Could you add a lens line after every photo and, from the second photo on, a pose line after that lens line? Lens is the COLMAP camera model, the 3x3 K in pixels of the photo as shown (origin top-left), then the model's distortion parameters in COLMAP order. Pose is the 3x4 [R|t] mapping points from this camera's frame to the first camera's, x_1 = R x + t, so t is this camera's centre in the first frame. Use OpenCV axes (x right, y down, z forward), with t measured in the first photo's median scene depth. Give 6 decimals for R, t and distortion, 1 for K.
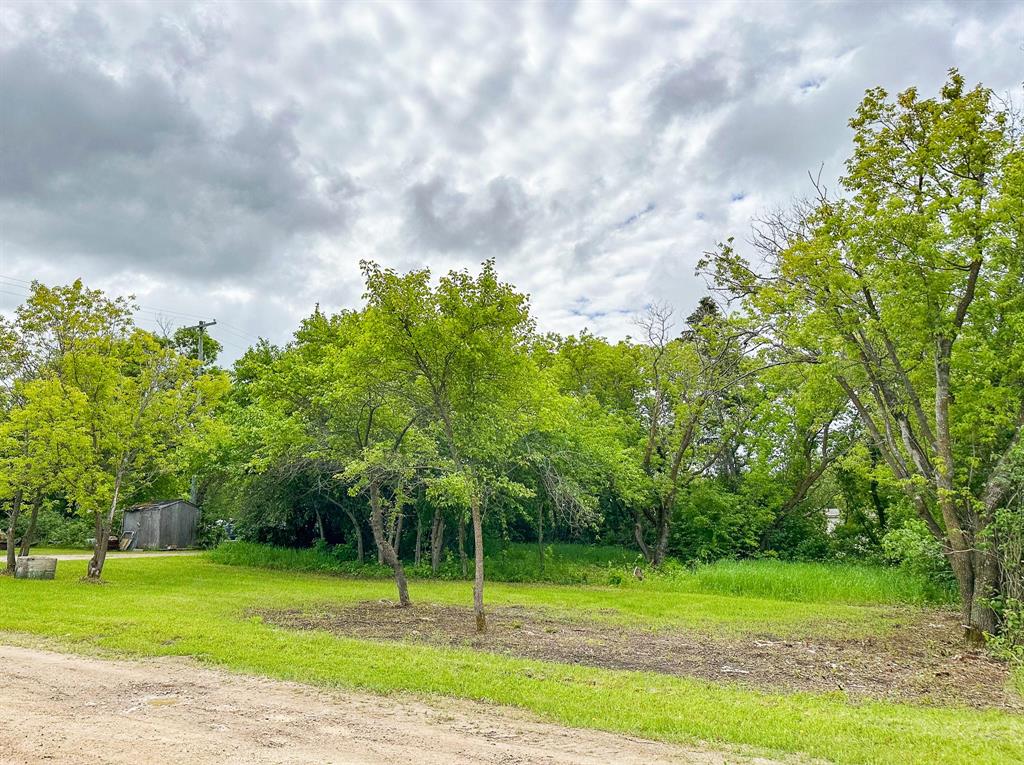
lens RADIAL K [[716.0, 0, 512.0], [0, 716.0, 382.5], [0, 0, 1]] dist [0.078566, -0.097611]
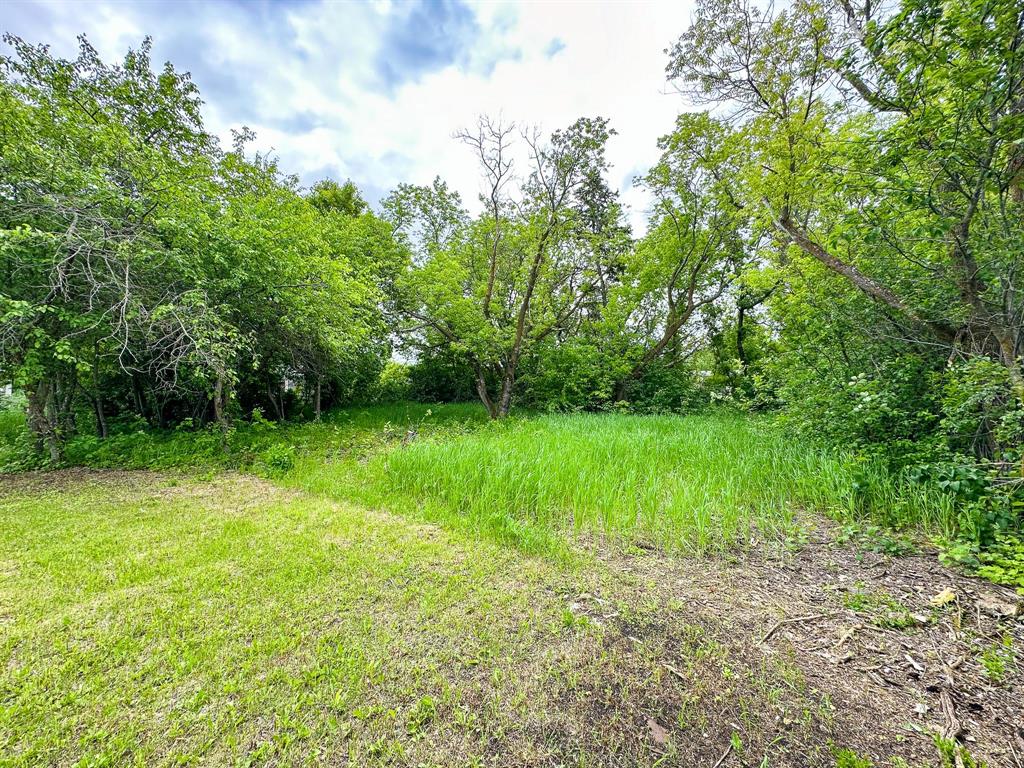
lens RADIAL K [[408.8, 0, 512.0], [0, 408.8, 384.0], [0, 0, 1]] dist [-0.002793, 0.000299]
pose [[0.998074, -0.029575, -0.054530, 0.241456], [0.039059, 0.982515, 0.182042, 0.106238], [0.048193, -0.183822, 0.981778, 0.471999]]
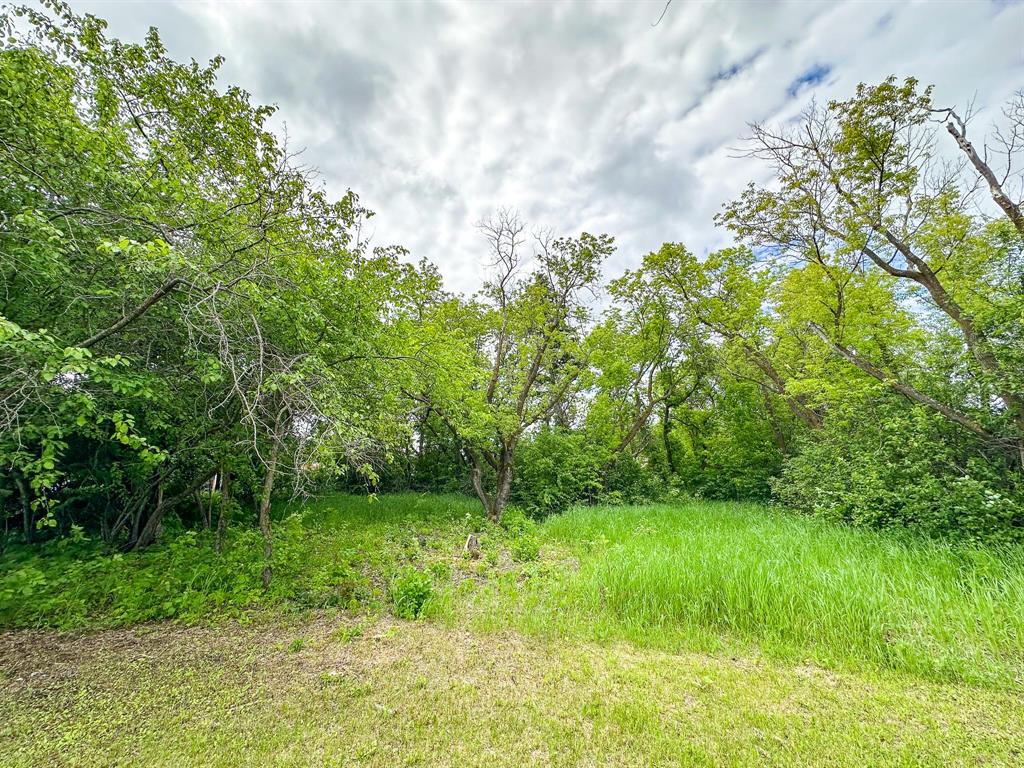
lens RADIAL K [[408.8, 0, 512.0], [0, 408.8, 384.0], [0, 0, 1]] dist [-0.002793, 0.000299]
pose [[0.962650, 0.024549, 0.269633, 0.080201], [-0.018572, 0.999522, -0.024696, 0.105389], [-0.270110, 0.018766, 0.962646, 0.512672]]
